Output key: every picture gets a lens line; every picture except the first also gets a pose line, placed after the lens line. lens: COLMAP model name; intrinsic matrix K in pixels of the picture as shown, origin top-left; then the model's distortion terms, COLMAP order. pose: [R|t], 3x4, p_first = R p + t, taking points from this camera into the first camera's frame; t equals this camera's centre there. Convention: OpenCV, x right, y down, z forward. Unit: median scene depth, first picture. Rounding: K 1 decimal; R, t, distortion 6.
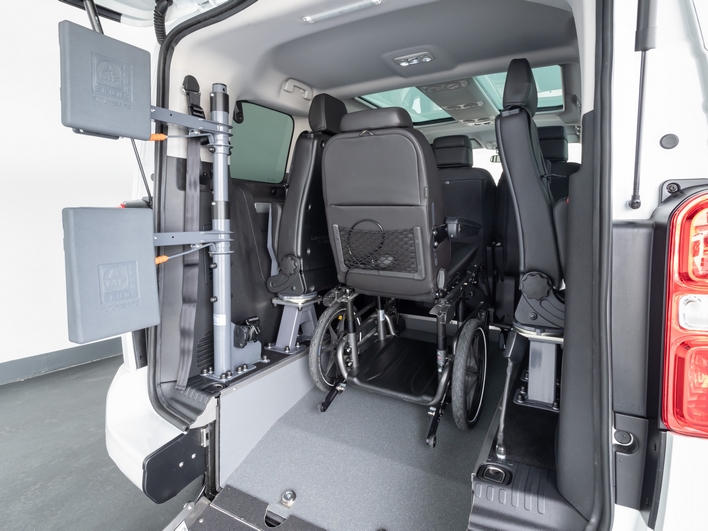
lens RADIAL K [[410.0, 0, 337.0], [0, 410.0, 232.7], [0, 0, 1]] dist [-0.025646, -0.002538]
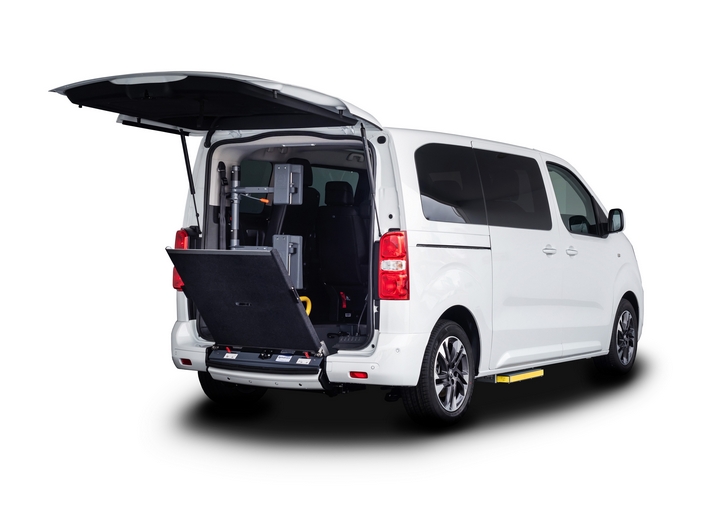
lens RADIAL K [[1221.6, 0, 353.7], [0, 1221.6, 266.8], [0, 0, 1]] dist [0.009085, 0.000000]
pose [[0.999763, 0.021717, 0.001457, 0.240274], [-0.021657, 0.999211, -0.033294, 0.259461], [-0.002179, 0.033254, 0.999445, -4.441296]]
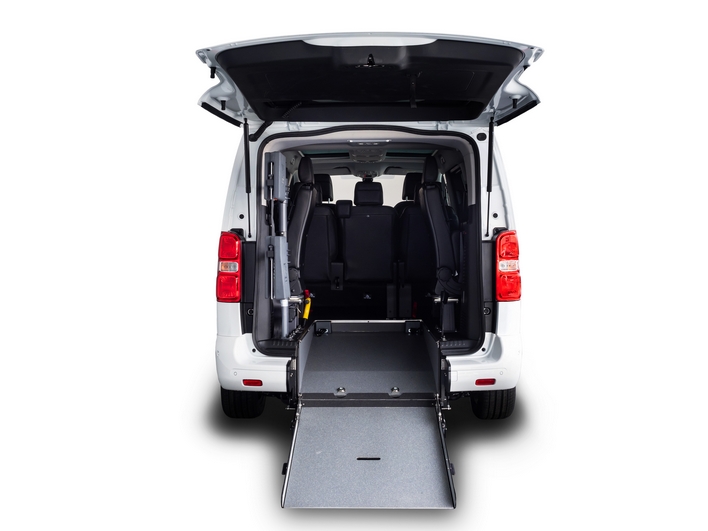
lens RADIAL K [[798.9, 0, 355.2], [0, 798.9, 265.4], [0, 0, 1]] dist [0.011802, 0.000000]
pose [[0.877506, -0.018559, 0.479206, -1.600622], [0.025952, 0.999624, -0.008809, 0.098081], [-0.478862, 0.020166, 0.877658, -2.013932]]
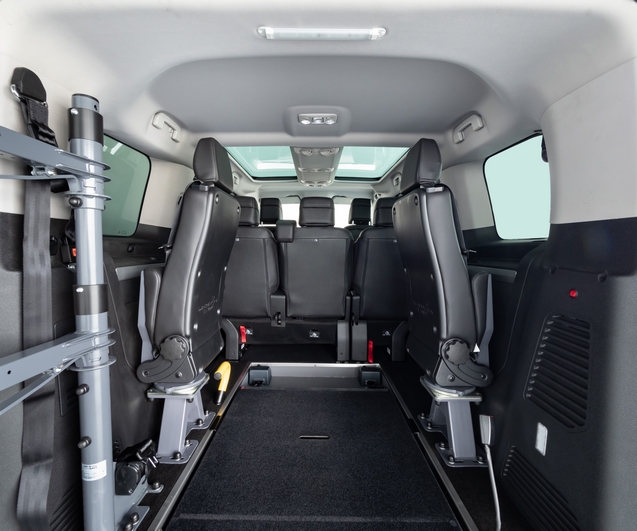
lens RADIAL K [[322.7, 0, 320.6], [0, 322.7, 261.7], [0, 0, 1]] dist [-0.012345, -0.004036]
pose [[0.860865, -0.018420, 0.508500, -0.232107], [0.016349, 0.999830, 0.008540, -0.110863], [-0.508571, 0.000962, 0.861020, 0.399694]]
